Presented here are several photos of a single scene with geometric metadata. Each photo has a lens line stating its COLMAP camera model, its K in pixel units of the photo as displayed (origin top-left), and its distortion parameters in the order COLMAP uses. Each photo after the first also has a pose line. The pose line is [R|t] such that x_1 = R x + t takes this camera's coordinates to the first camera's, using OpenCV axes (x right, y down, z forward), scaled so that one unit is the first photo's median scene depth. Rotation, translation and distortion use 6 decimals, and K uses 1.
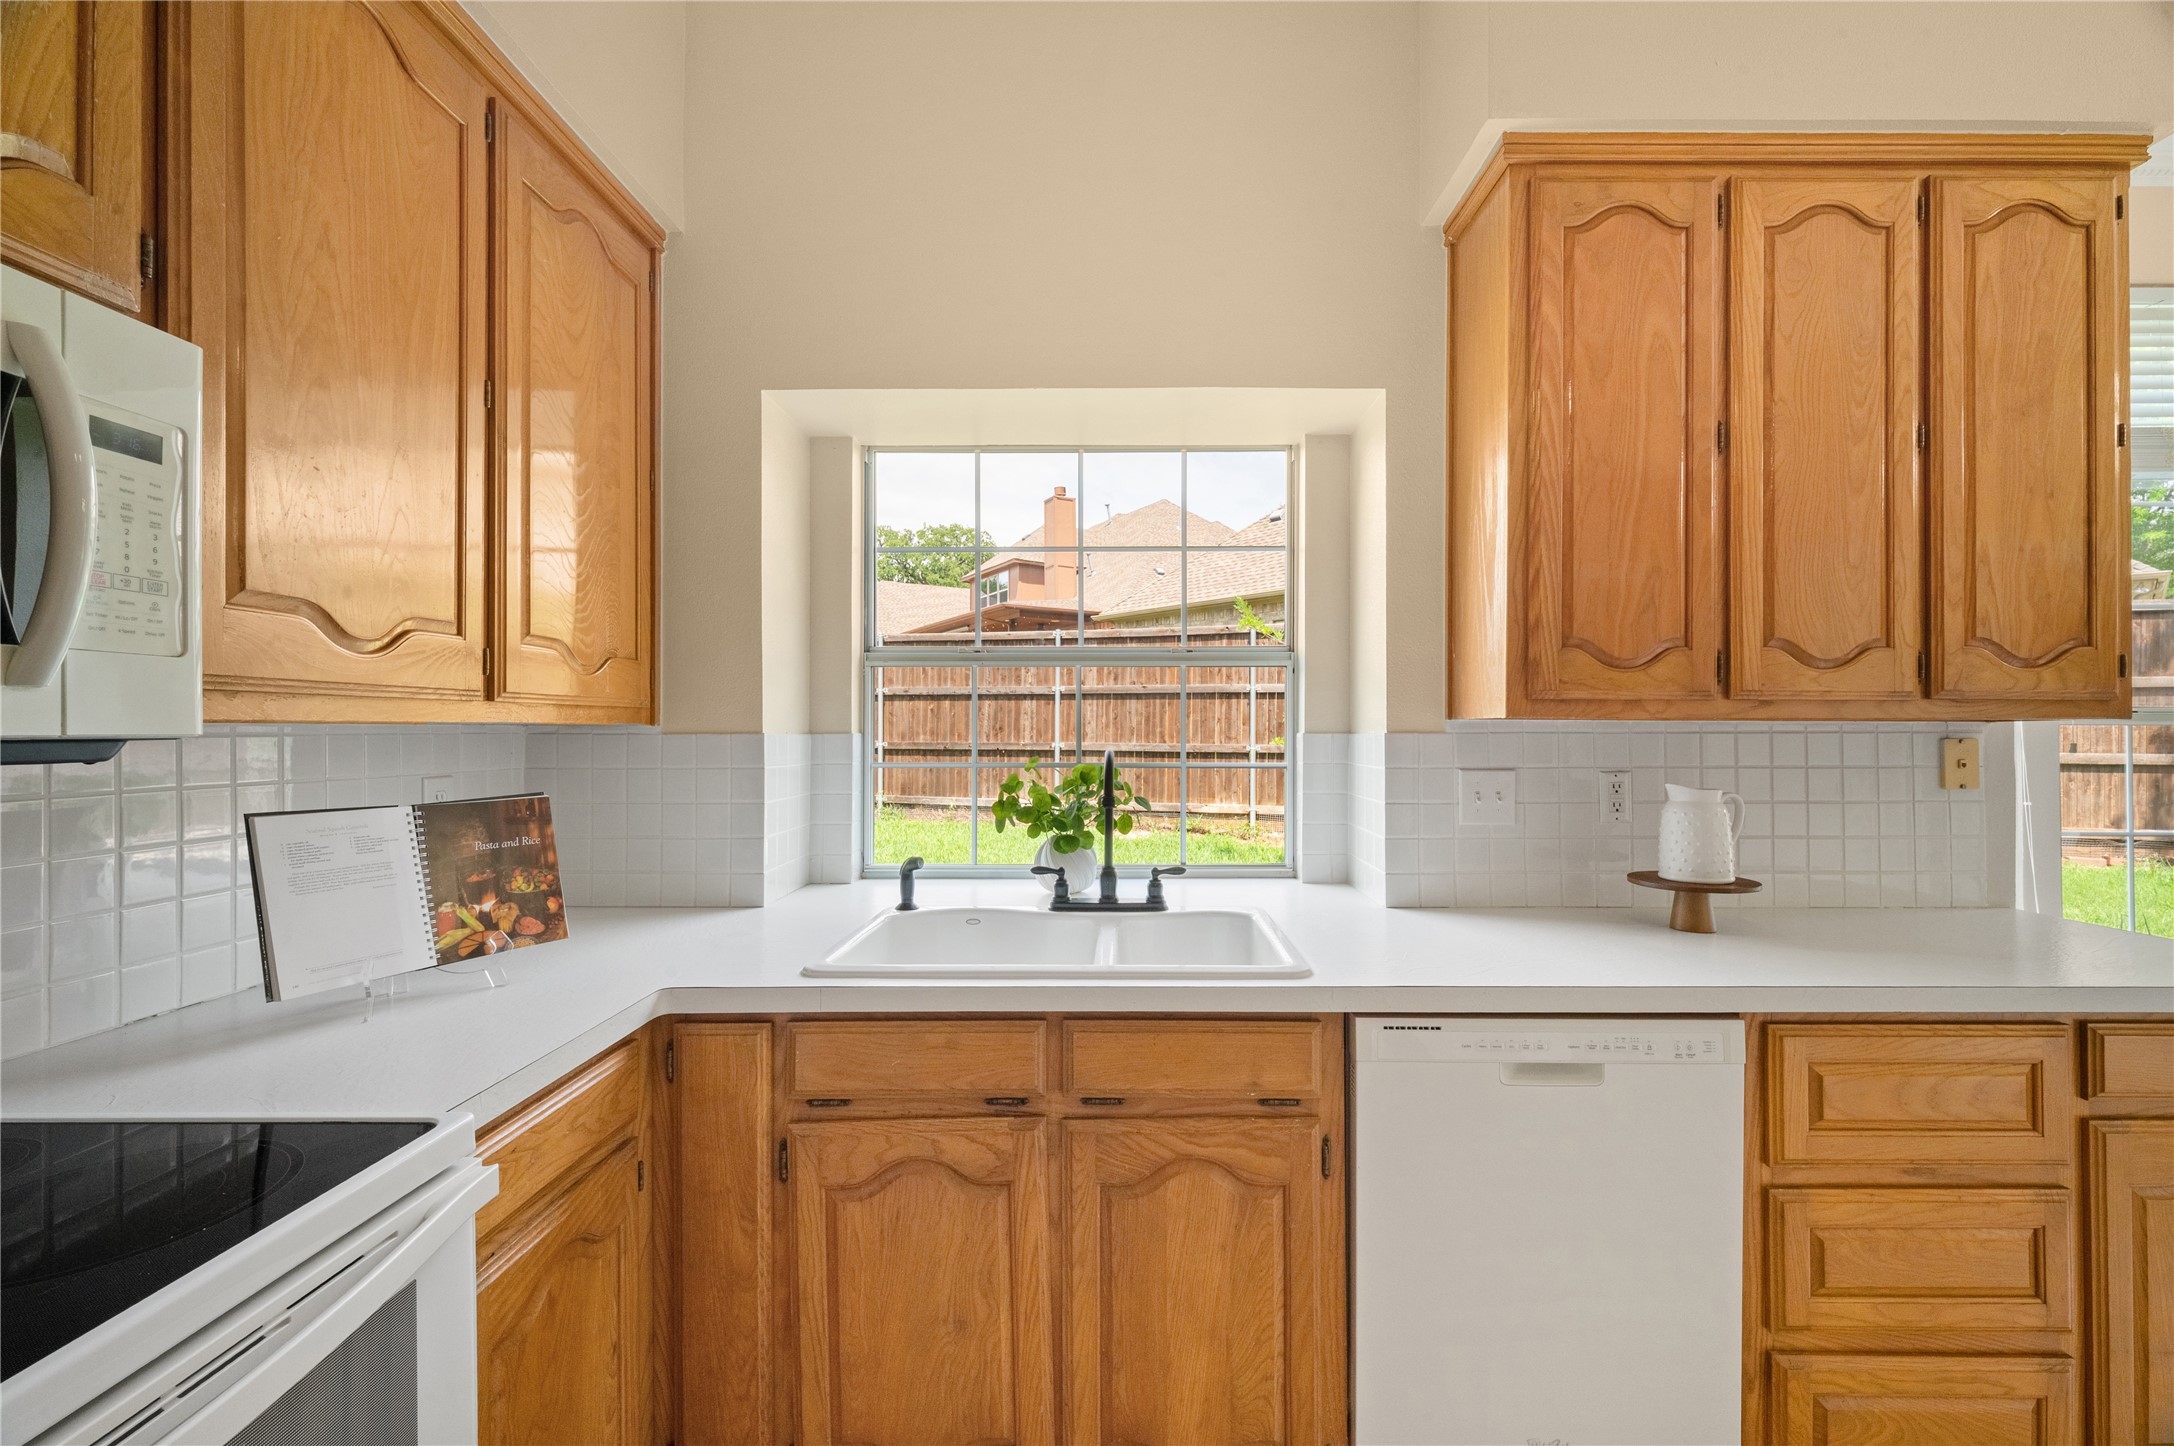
lens RADIAL K [[902.9, 0, 1088.6], [0, 902.9, 726.0], [0, 0, 1]] dist [0.000526, 0.000437]
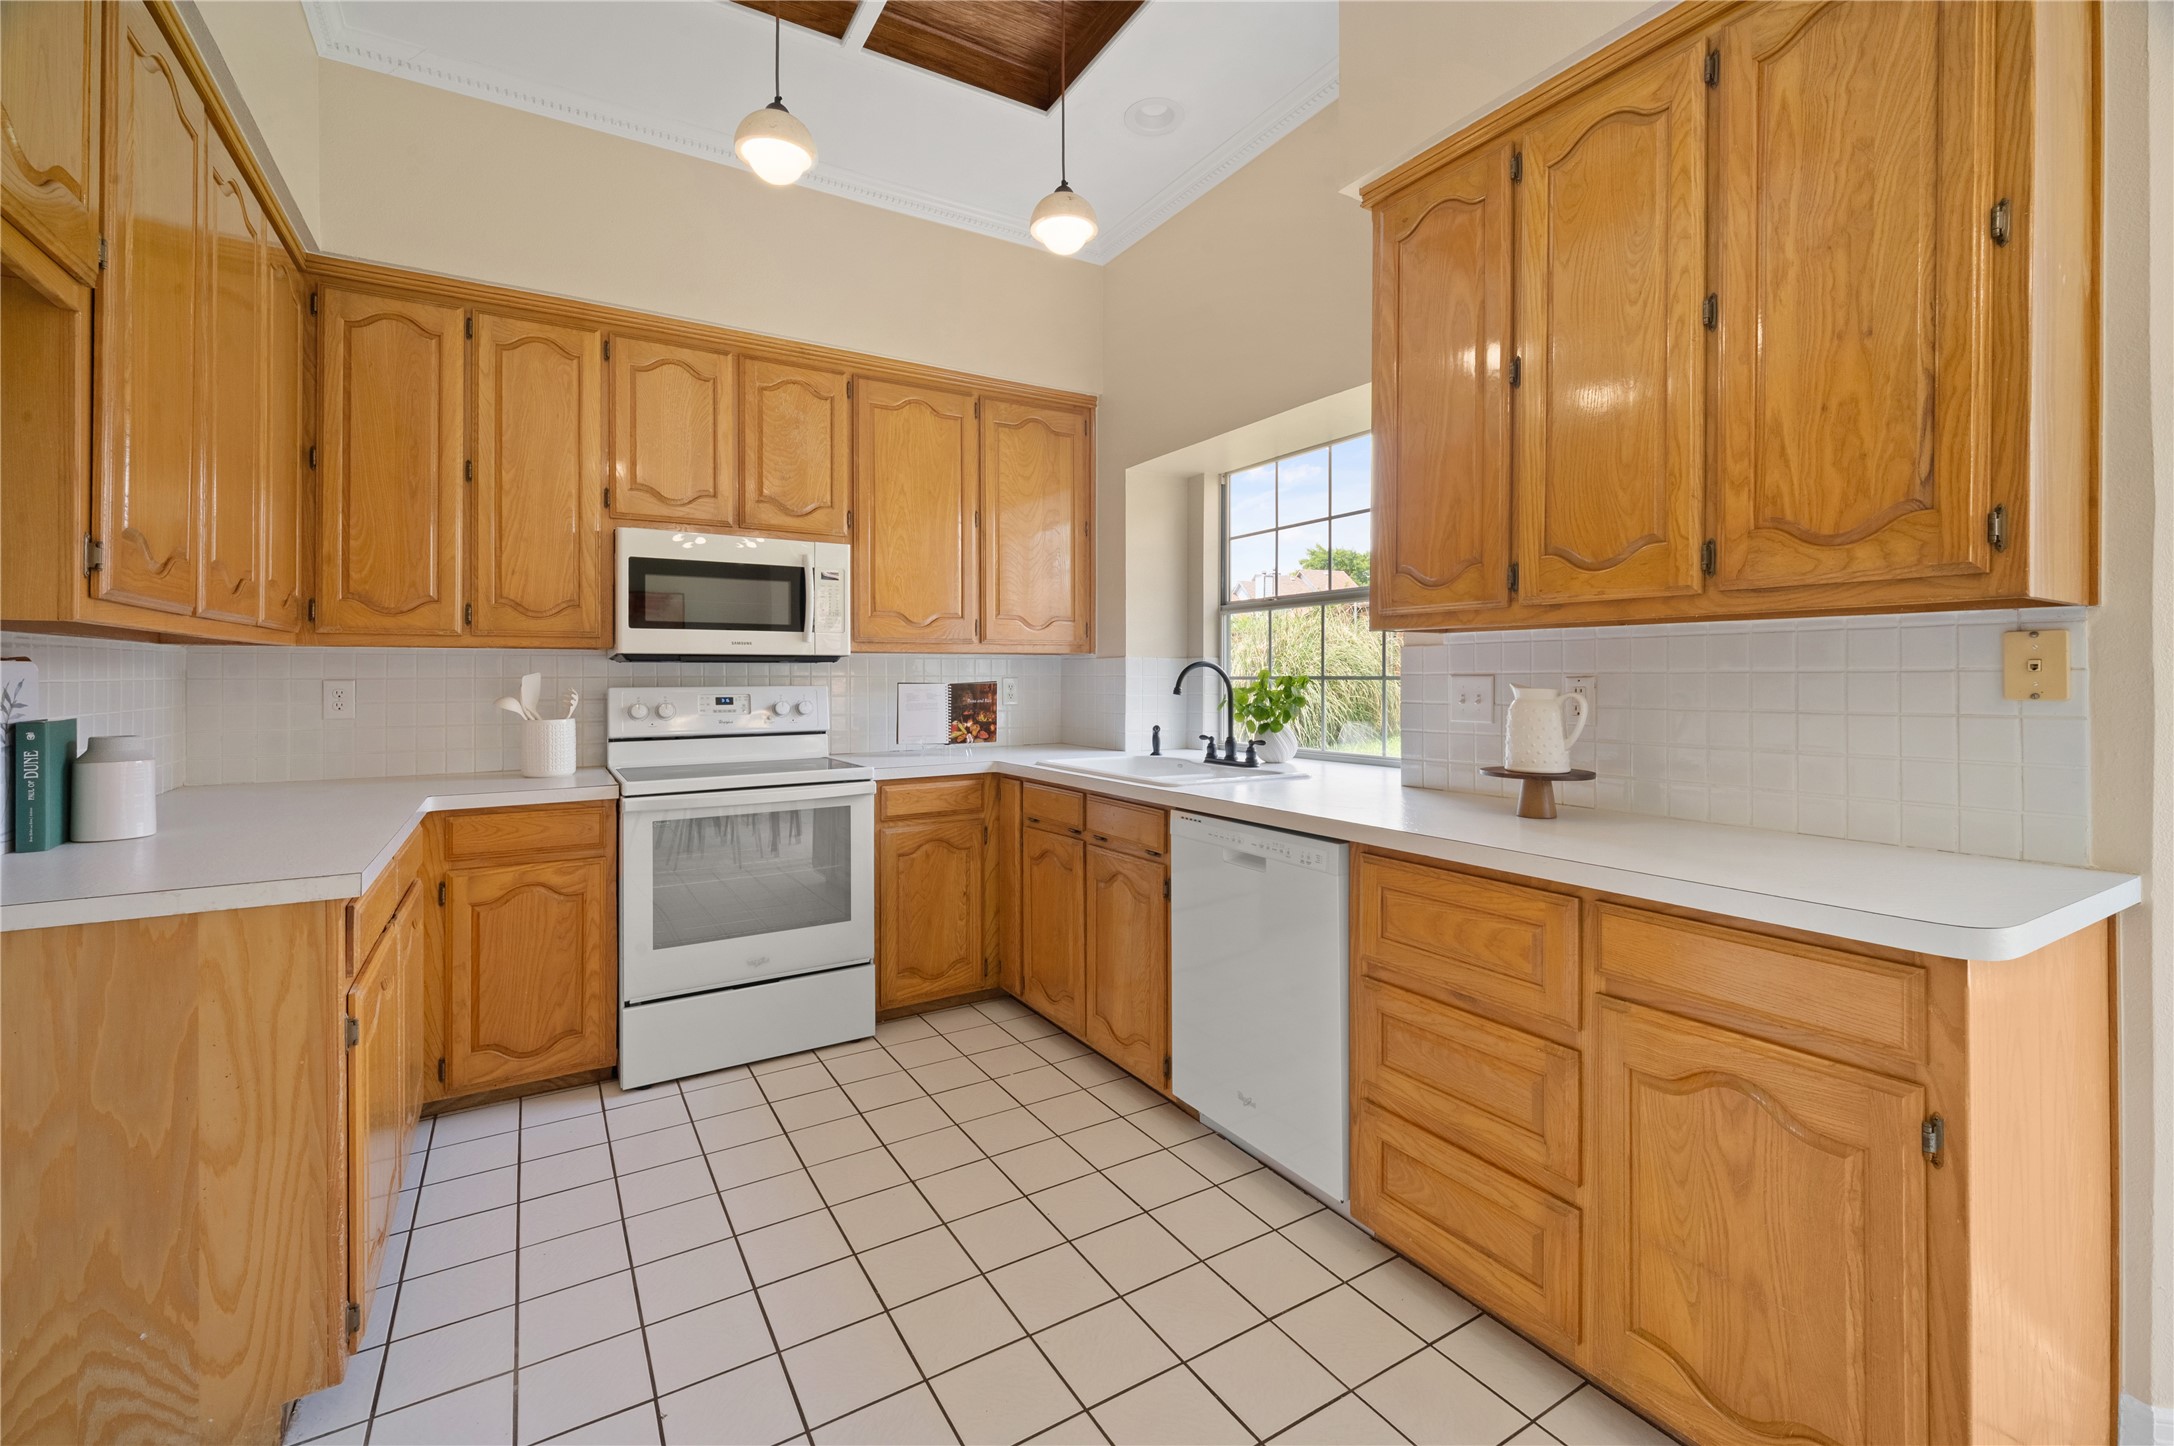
lens RADIAL K [[902.9, 0, 1068.7], [0, 902.9, 670.8], [0, 0, 1]] dist [0.000526, 0.000437]
pose [[0.515515, -0.005827, -0.856861, 1.394516], [0.006245, 0.999976, -0.003043, 0.050394], [0.856858, -0.003783, 0.515539, -0.051032]]
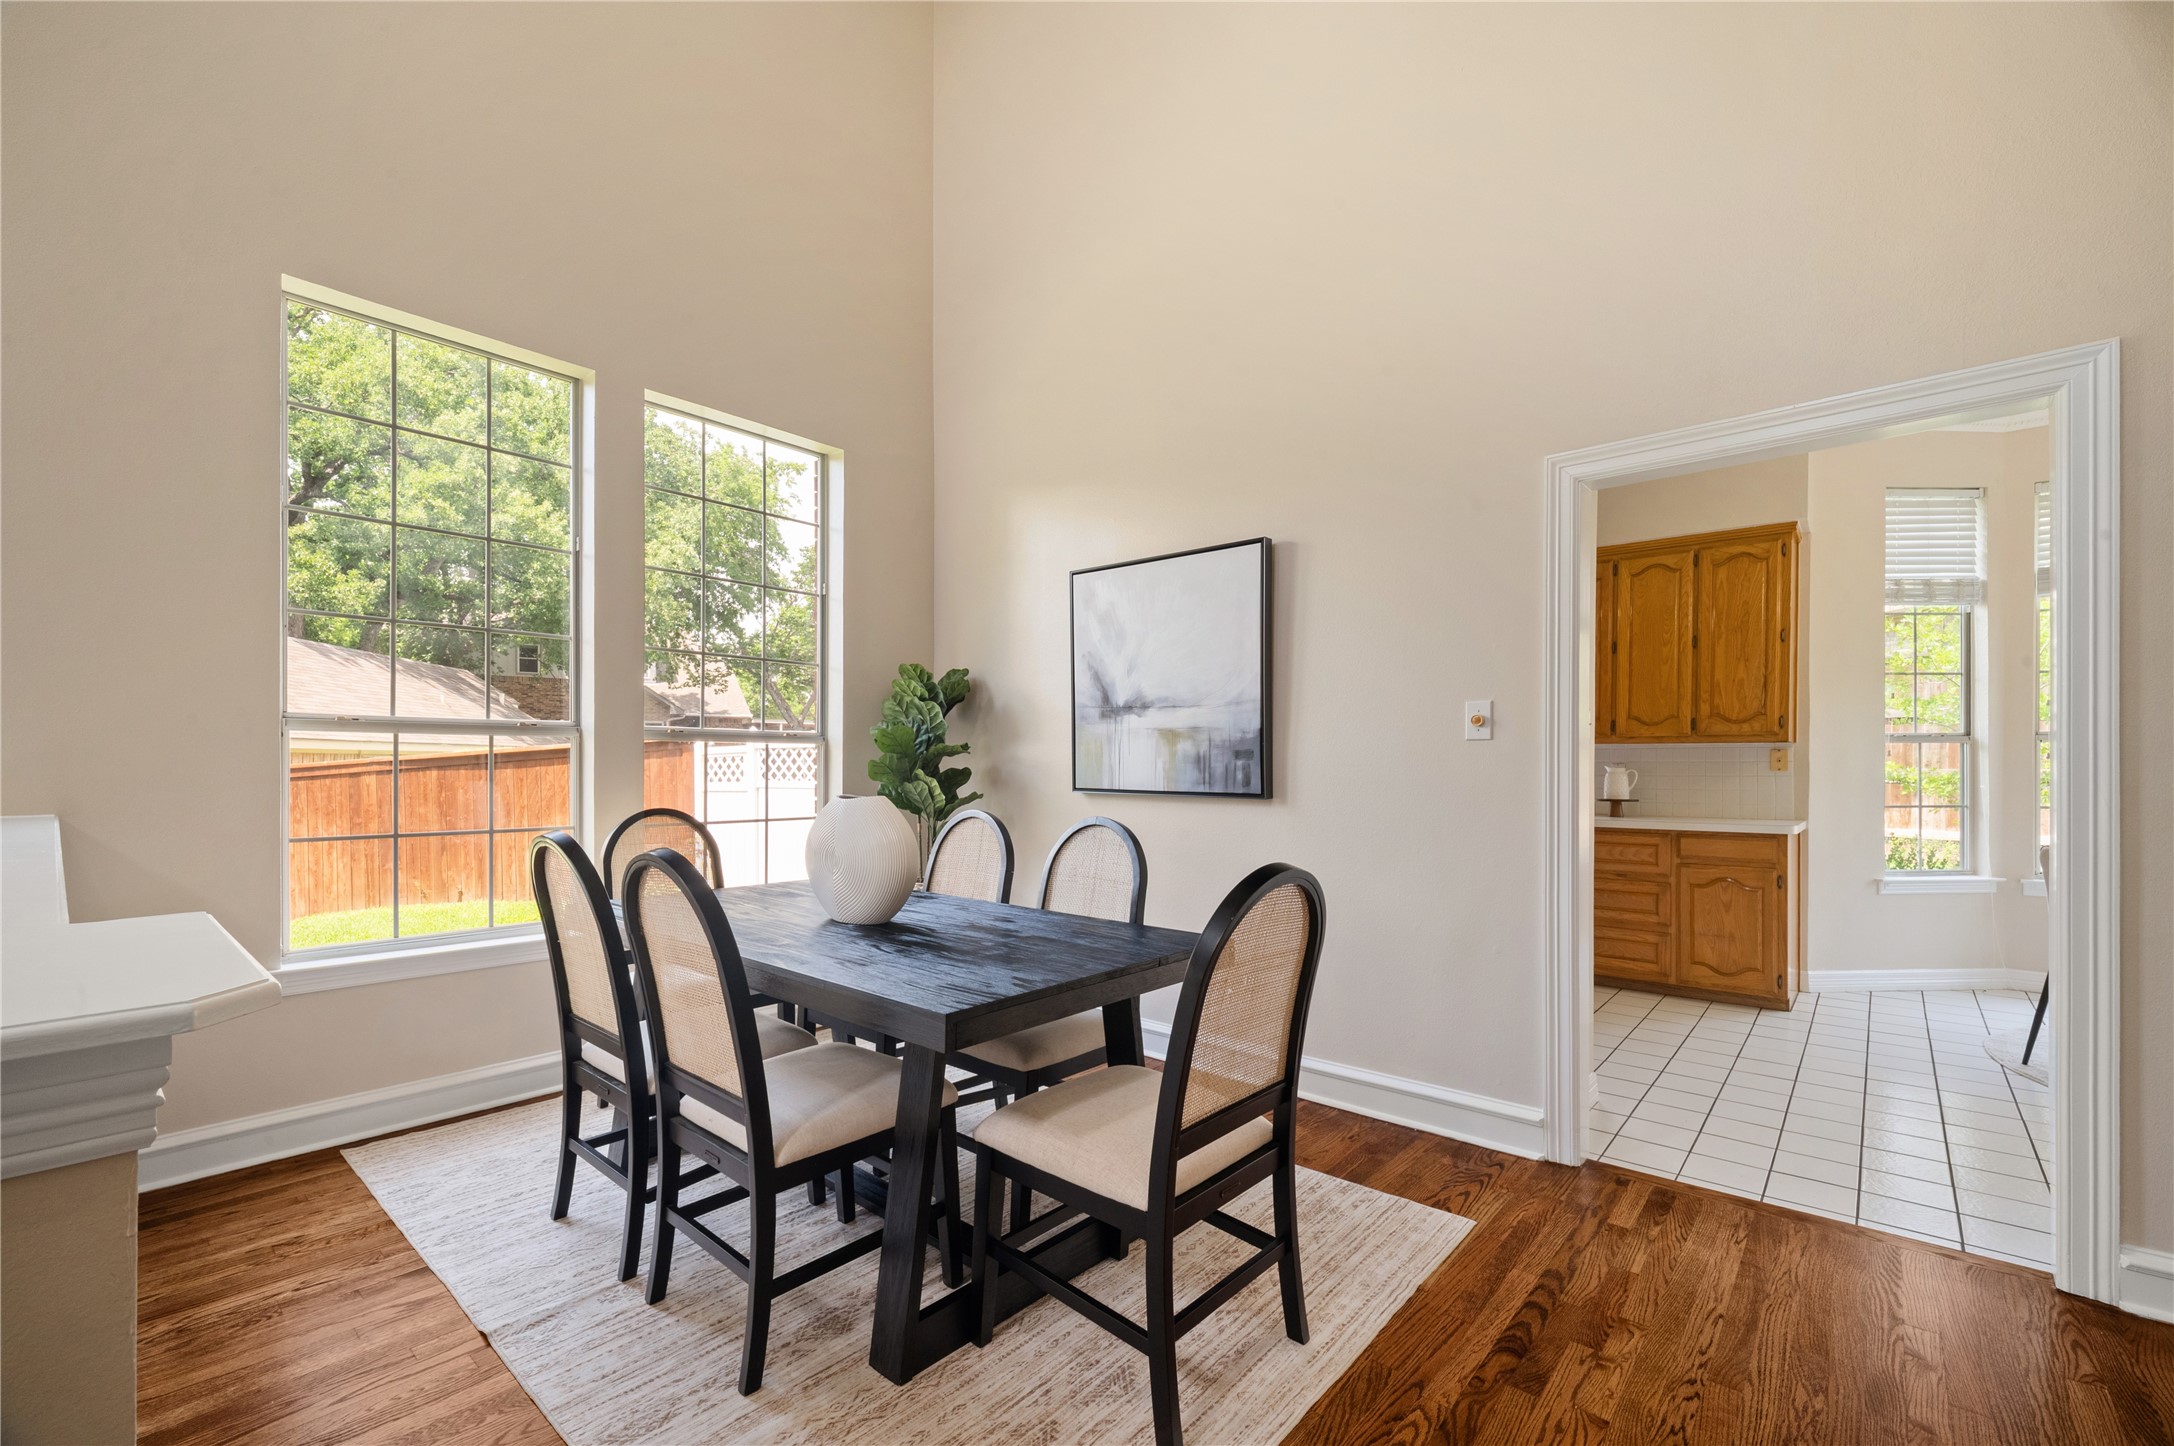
lens RADIAL K [[902.9, 0, 1052.4], [0, 902.9, 760.4], [0, 0, 1]] dist [0.000526, 0.000437]
pose [[0.742661, 0.001498, -0.669665, 1.336548], [0.001480, 0.999991, 0.003878, 0.035216], [0.669666, -0.003872, 0.742653, -2.456247]]
